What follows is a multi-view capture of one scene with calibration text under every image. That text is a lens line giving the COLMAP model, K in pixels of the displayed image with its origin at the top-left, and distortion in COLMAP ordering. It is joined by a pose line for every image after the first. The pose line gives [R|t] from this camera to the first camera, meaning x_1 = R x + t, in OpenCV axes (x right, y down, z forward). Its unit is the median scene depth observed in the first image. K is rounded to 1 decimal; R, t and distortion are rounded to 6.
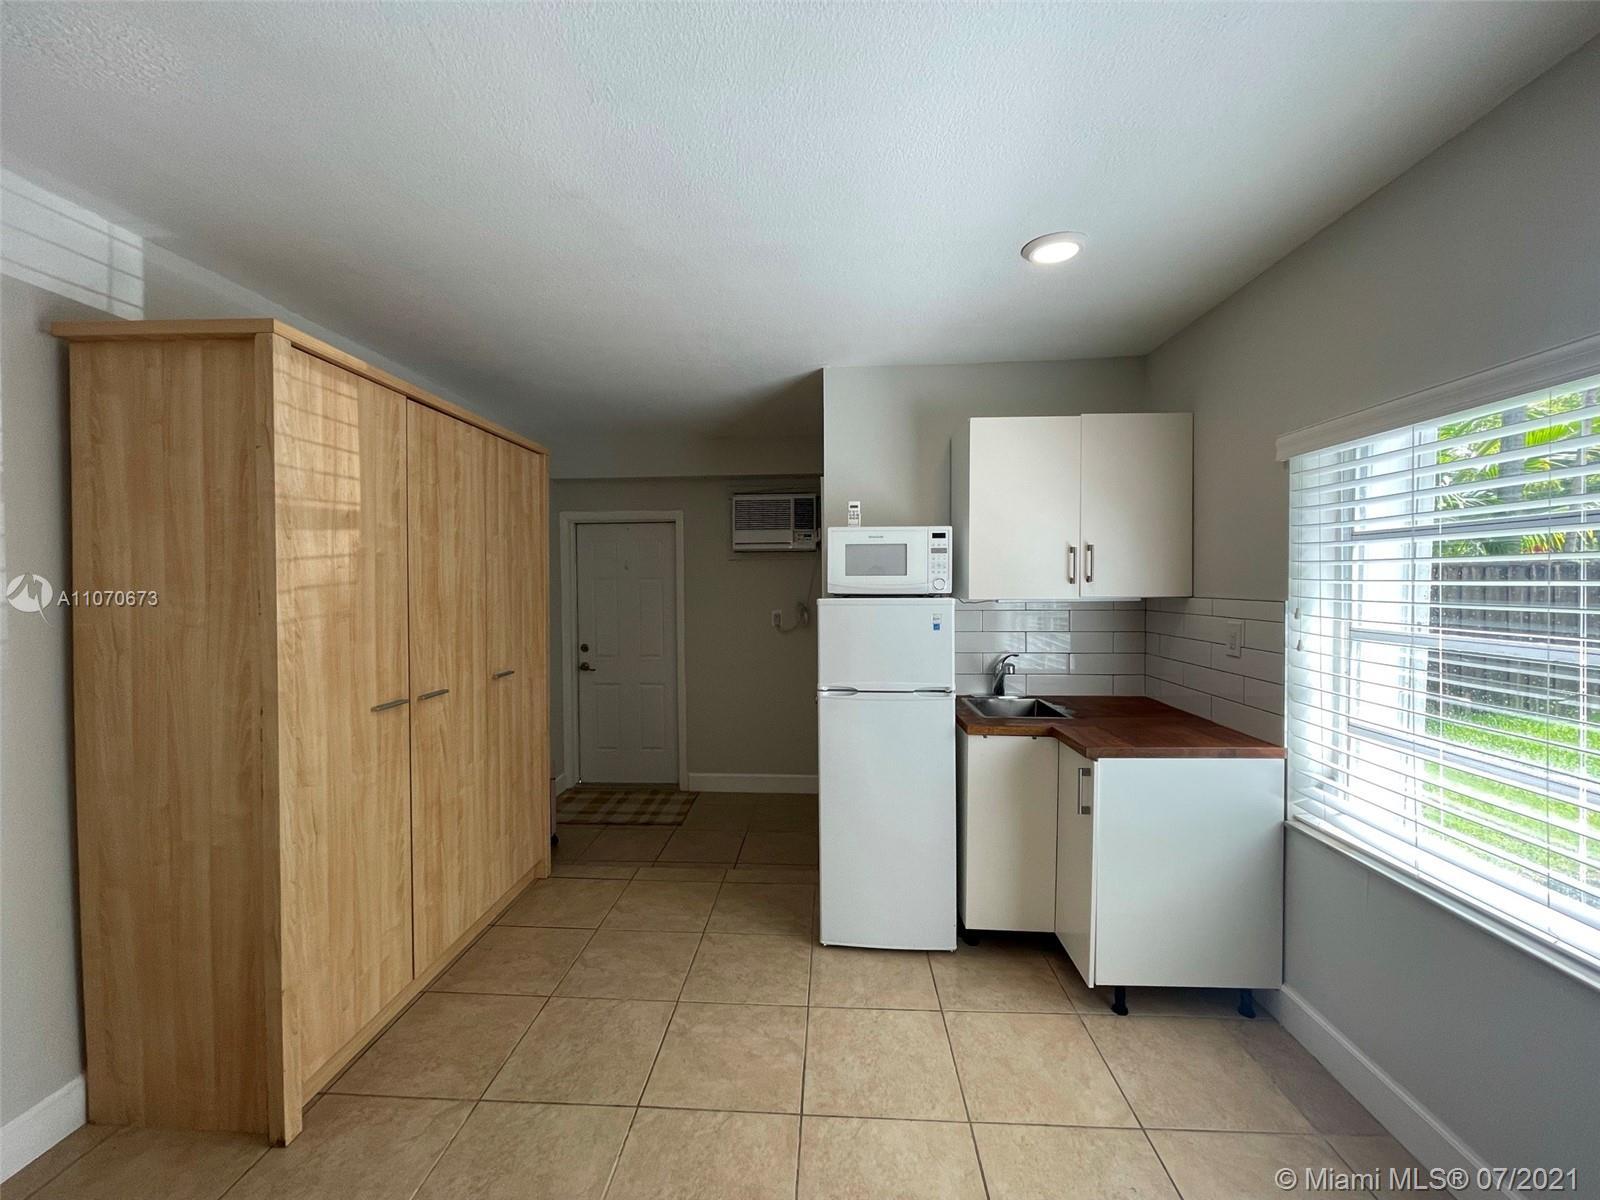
lens RADIAL K [[645.2, 0, 796.2], [0, 645.2, 595.5], [0, 0, 1]] dist [0.001719, 0.000757]
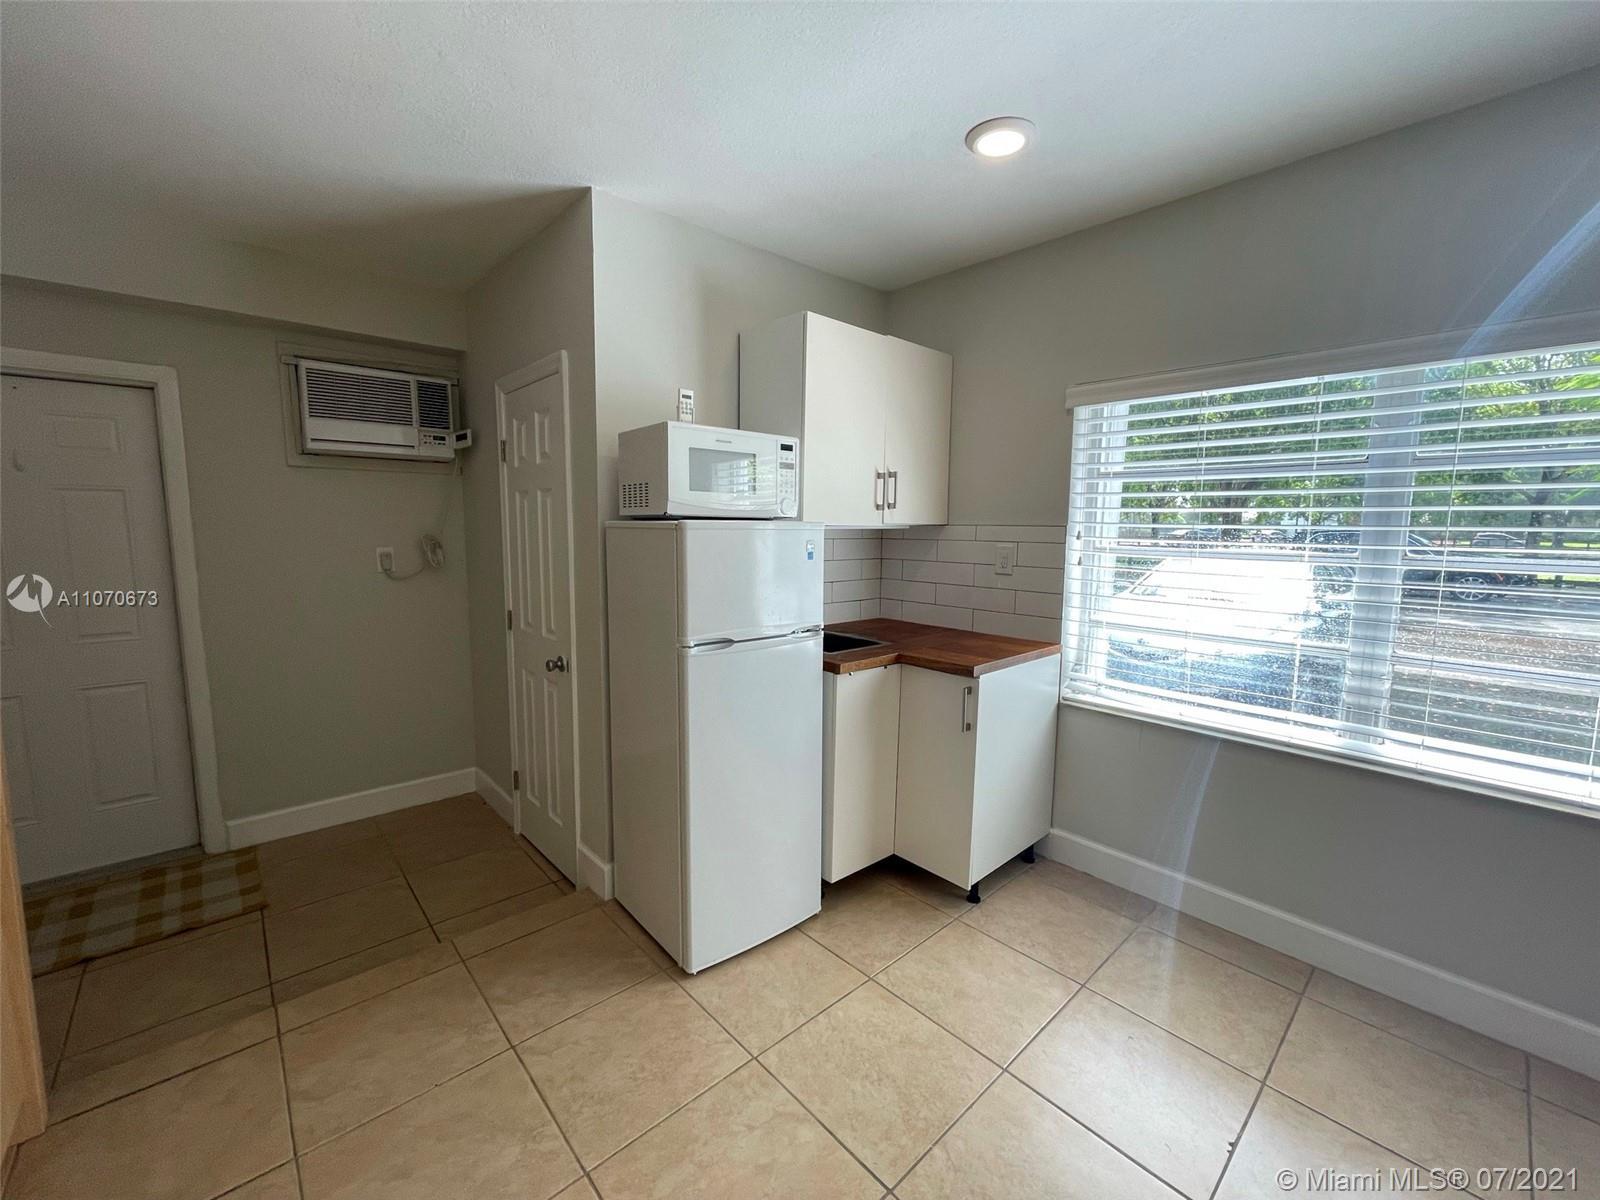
lens RADIAL K [[645.2, 0, 795.4], [0, 645.2, 597.4], [0, 0, 1]] dist [0.001719, 0.000757]
pose [[0.702749, -0.066902, 0.708285, -0.387477], [0.001371, 0.995694, 0.092690, 0.024300], [-0.711437, -0.064167, 0.699815, 0.406645]]
